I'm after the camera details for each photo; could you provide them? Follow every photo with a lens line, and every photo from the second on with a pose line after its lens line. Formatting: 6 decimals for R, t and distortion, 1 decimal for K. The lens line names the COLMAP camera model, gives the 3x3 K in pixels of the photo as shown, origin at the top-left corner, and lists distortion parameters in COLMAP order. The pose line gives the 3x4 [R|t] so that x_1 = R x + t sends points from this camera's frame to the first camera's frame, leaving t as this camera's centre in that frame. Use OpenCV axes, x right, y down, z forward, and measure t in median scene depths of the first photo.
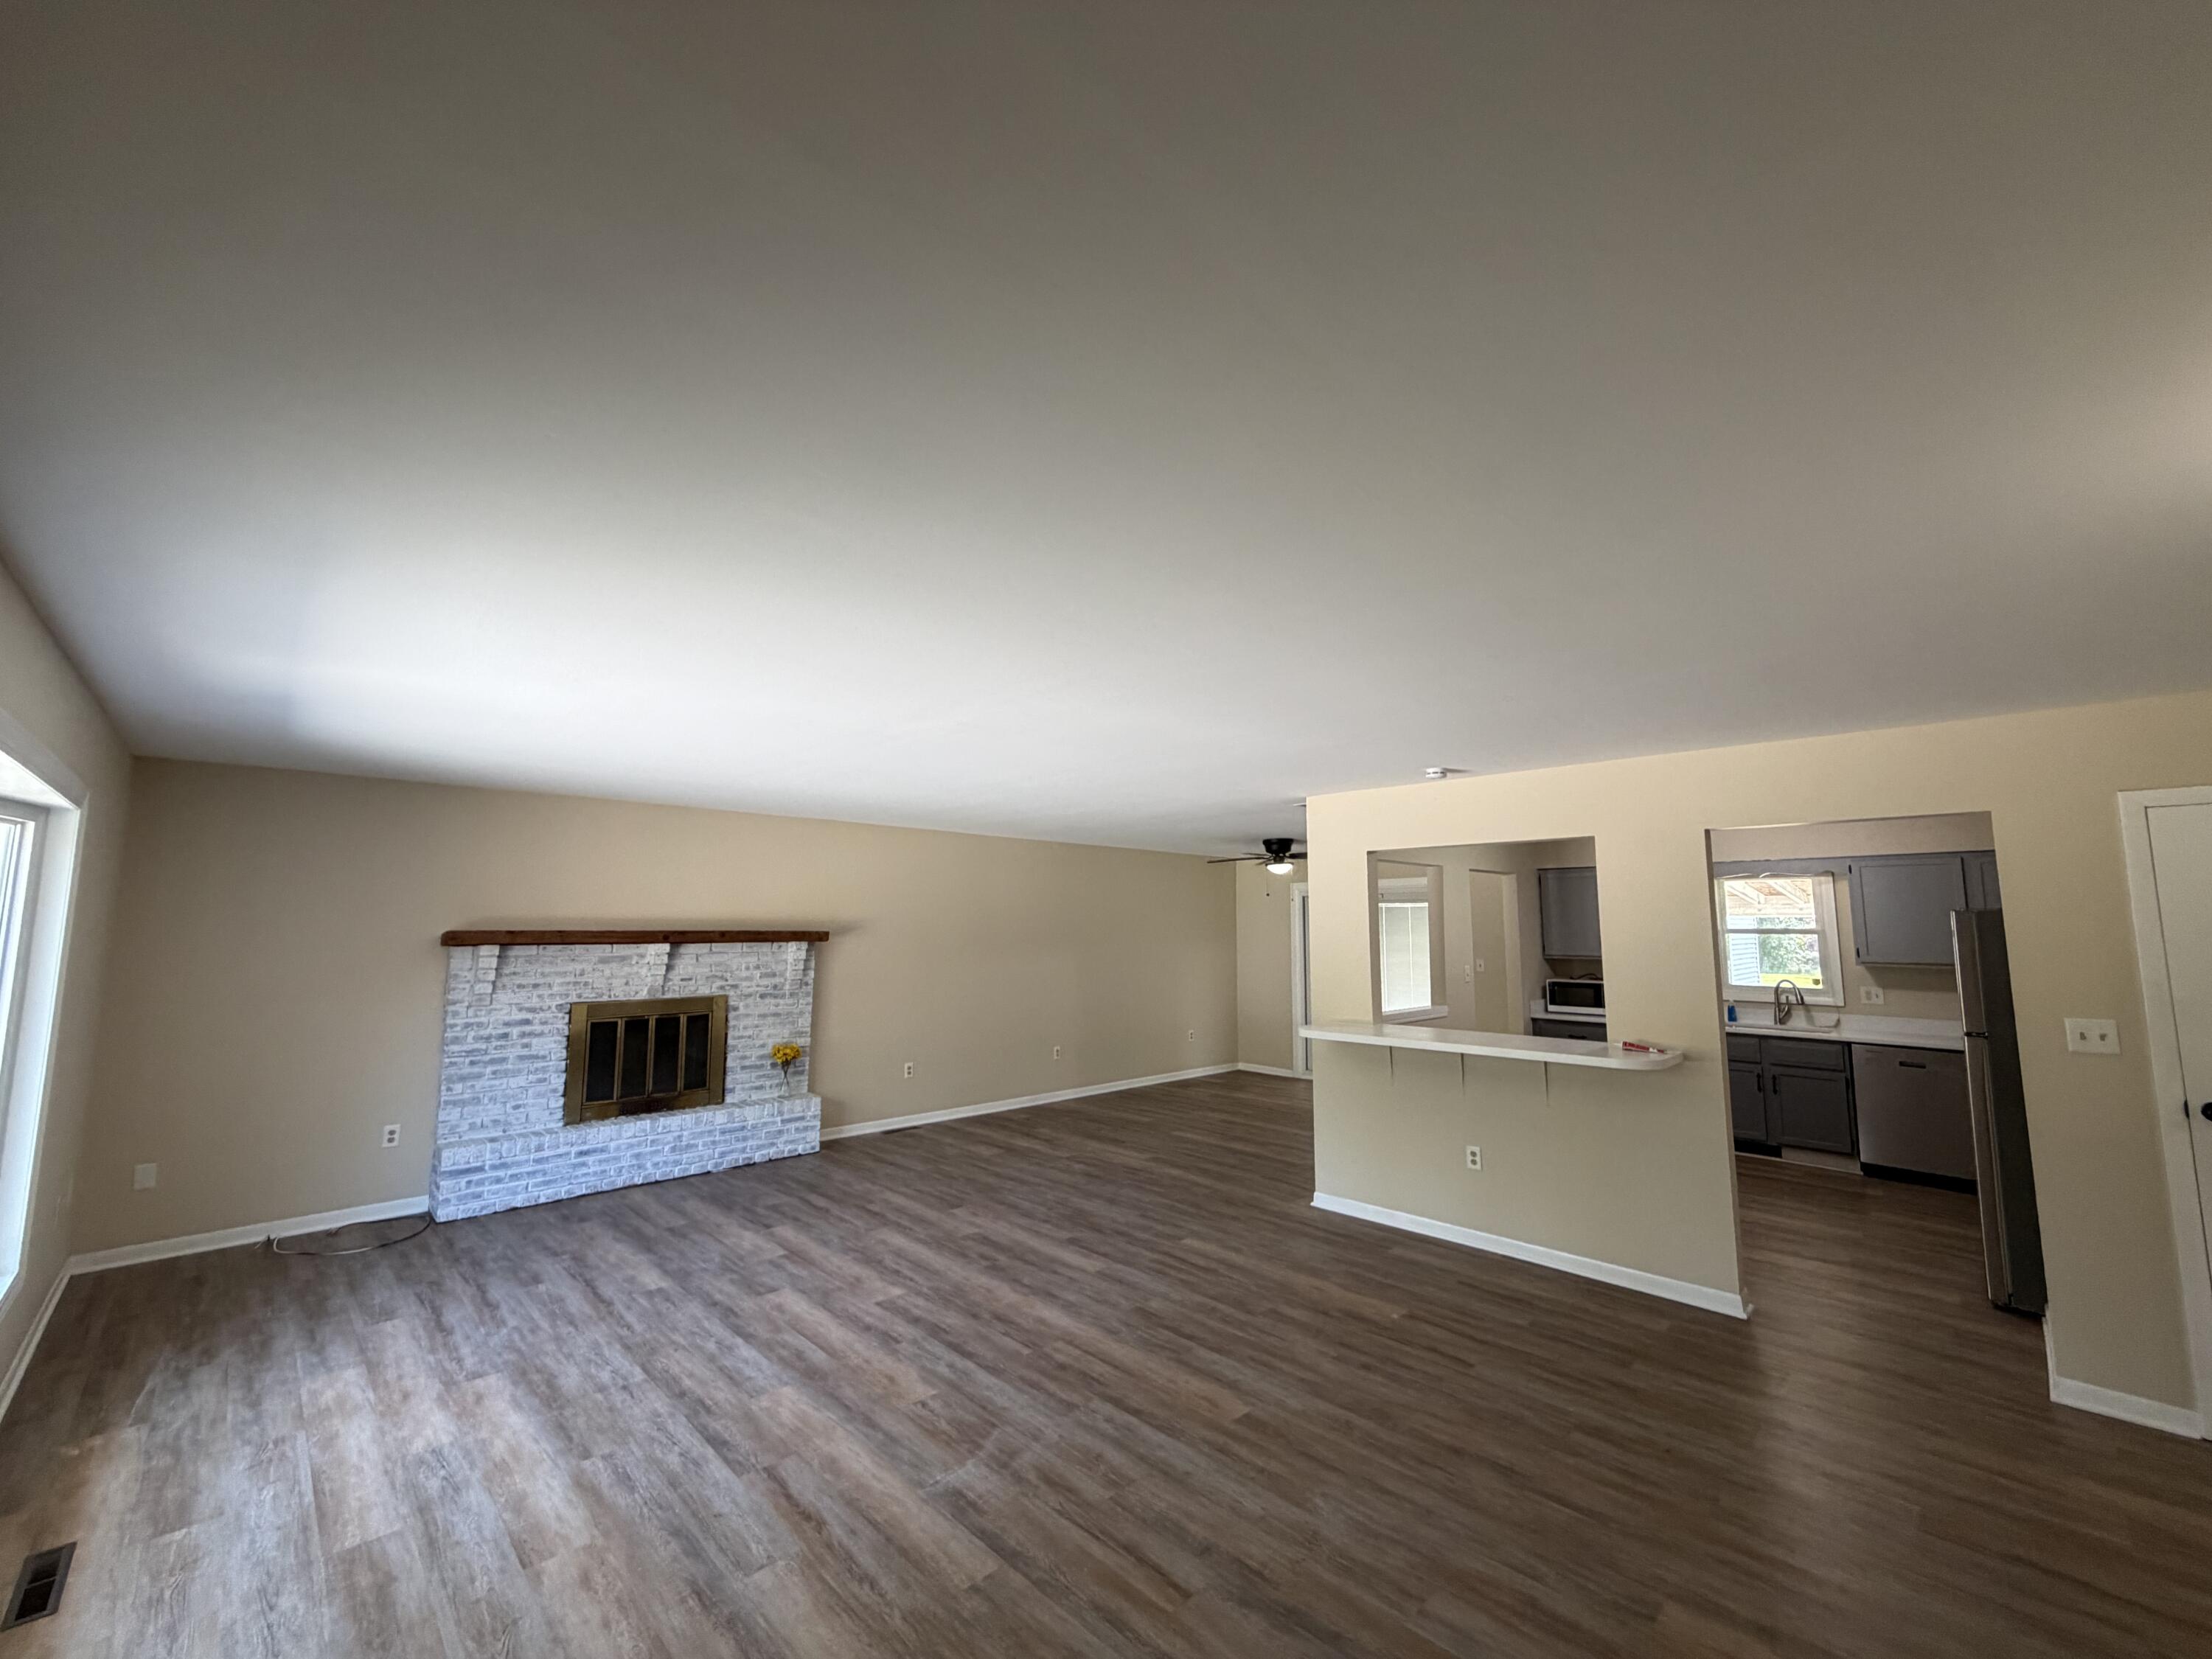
lens RADIAL K [[880.2, 0, 1098.4], [0, 880.2, 828.6], [0, 0, 1]] dist [-0.000795, 0.000904]
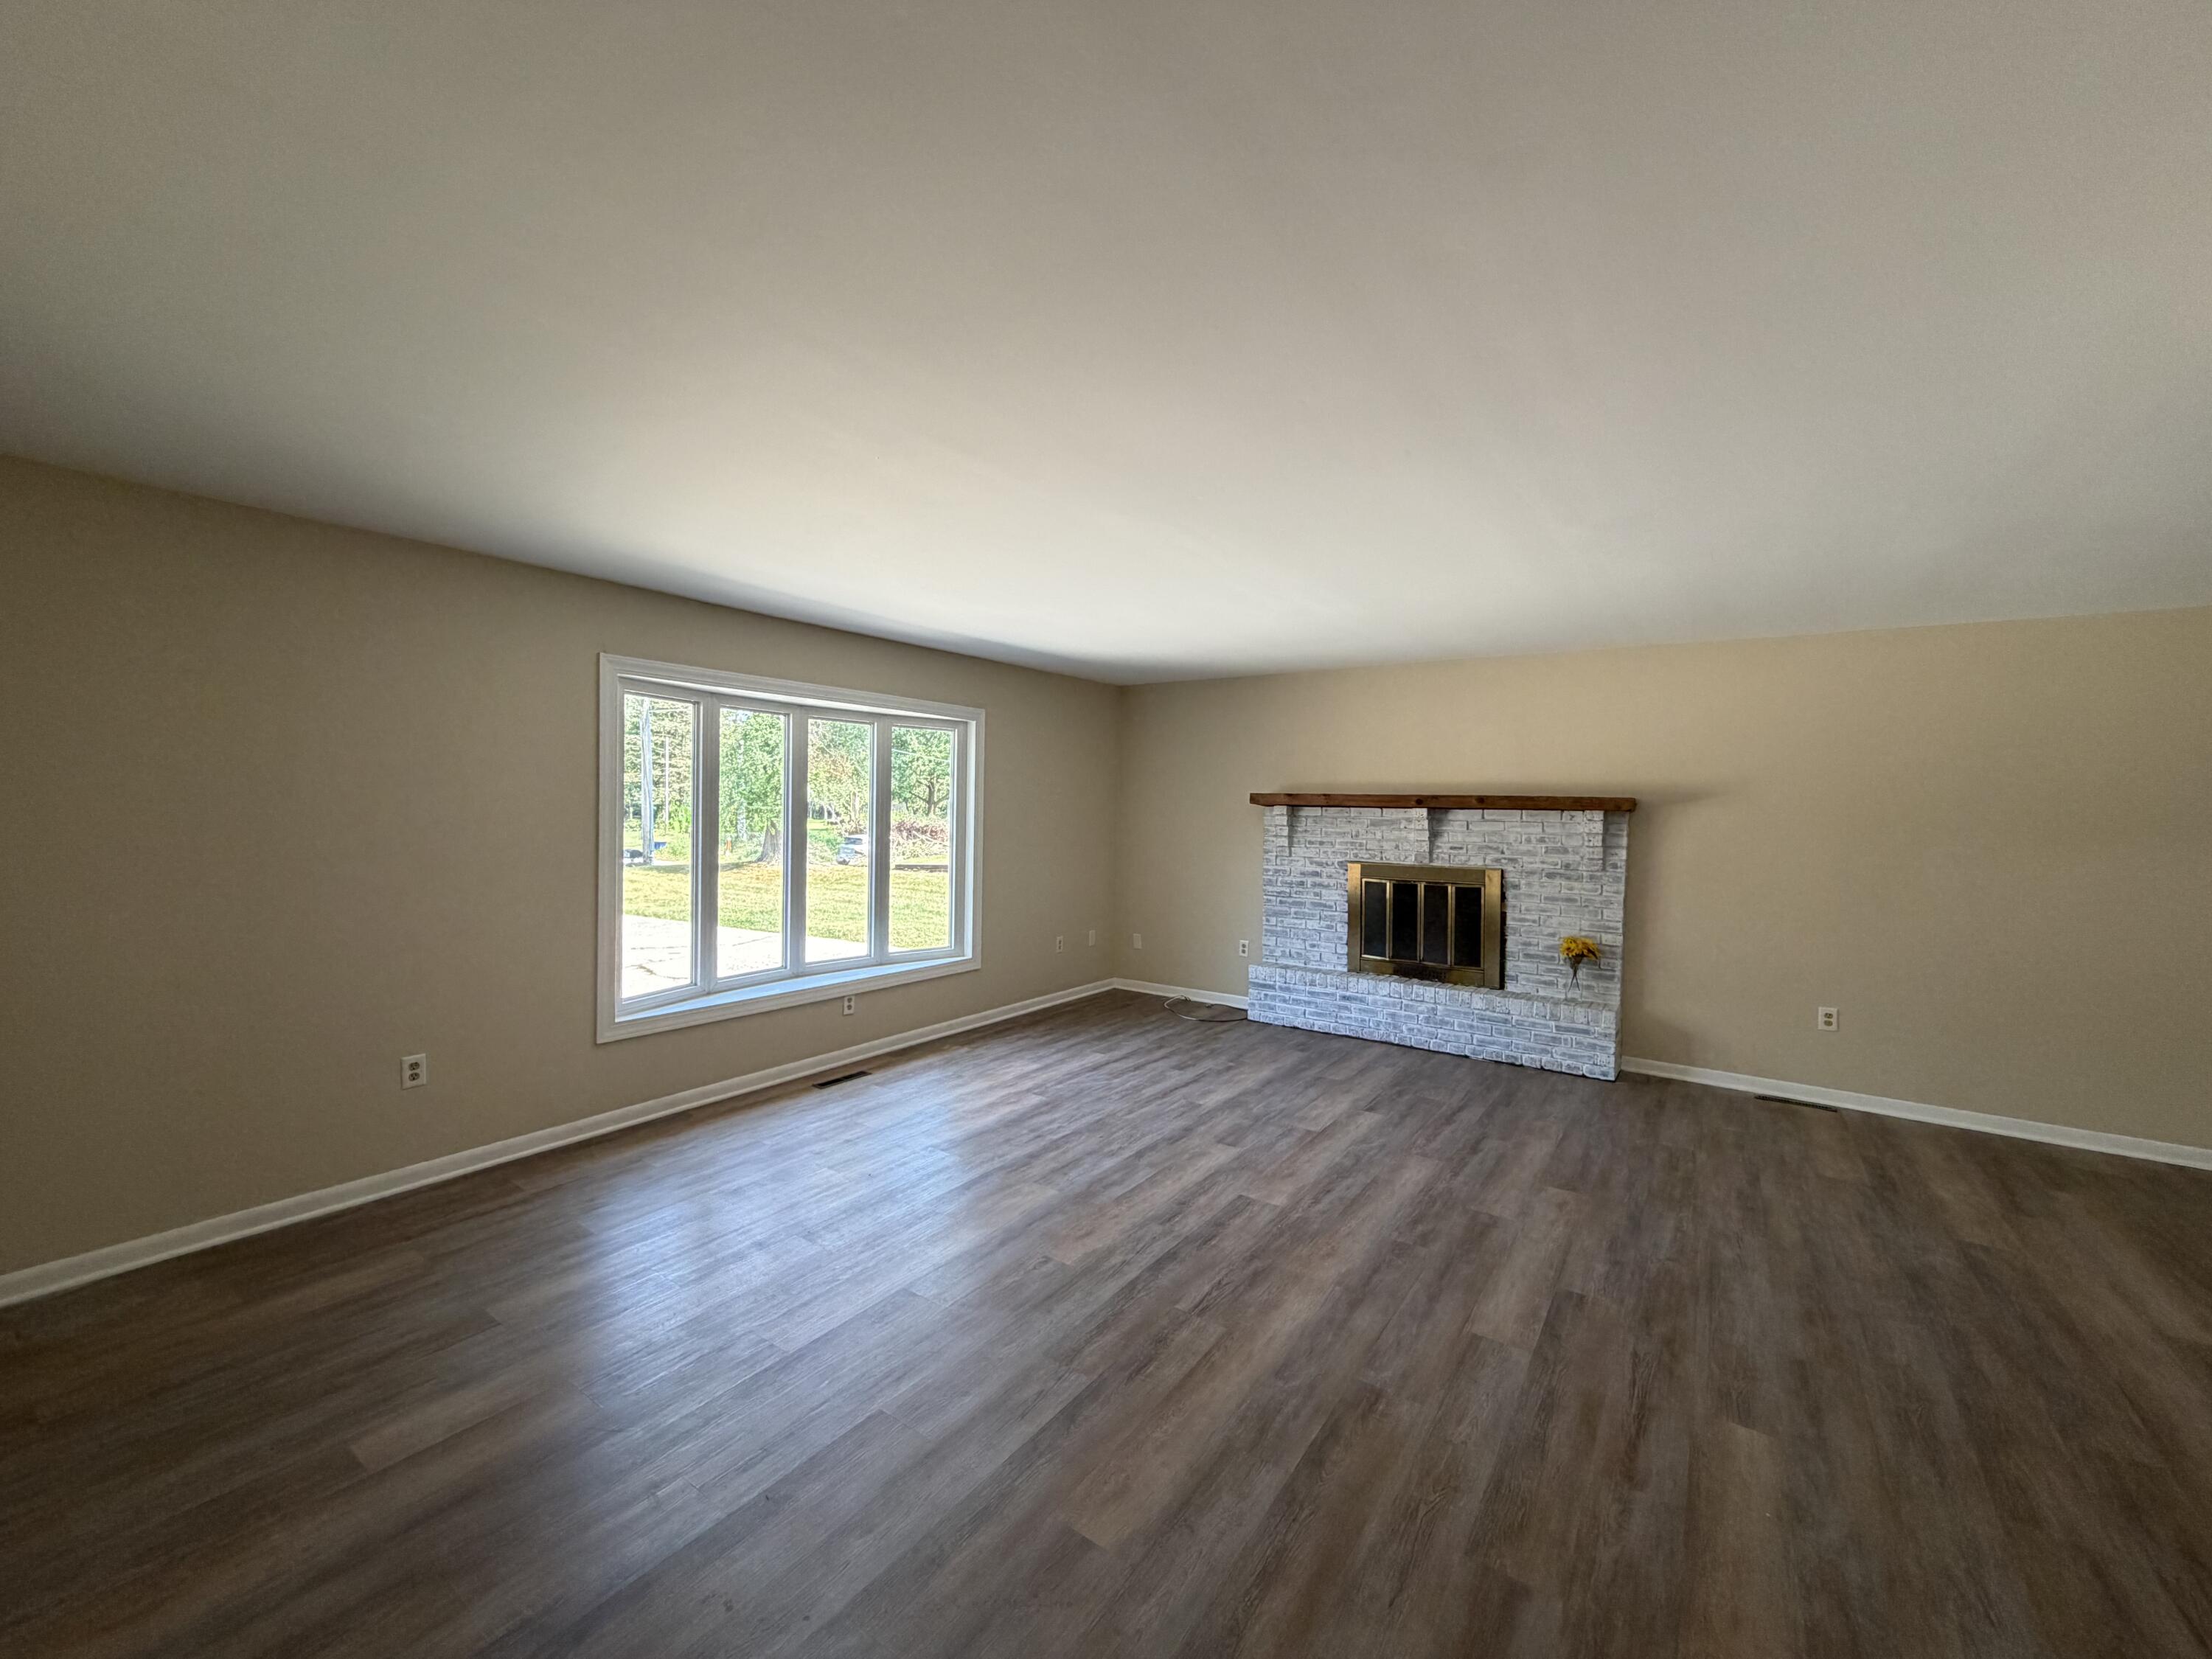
lens RADIAL K [[880.2, 0, 1101.9], [0, 880.2, 828.3], [0, 0, 1]] dist [-0.000795, 0.000904]
pose [[0.185349, 0.026578, -0.982313, 0.453303], [0.091943, 0.994780, 0.044264, 0.092217], [0.978362, -0.098521, 0.181938, 0.572922]]
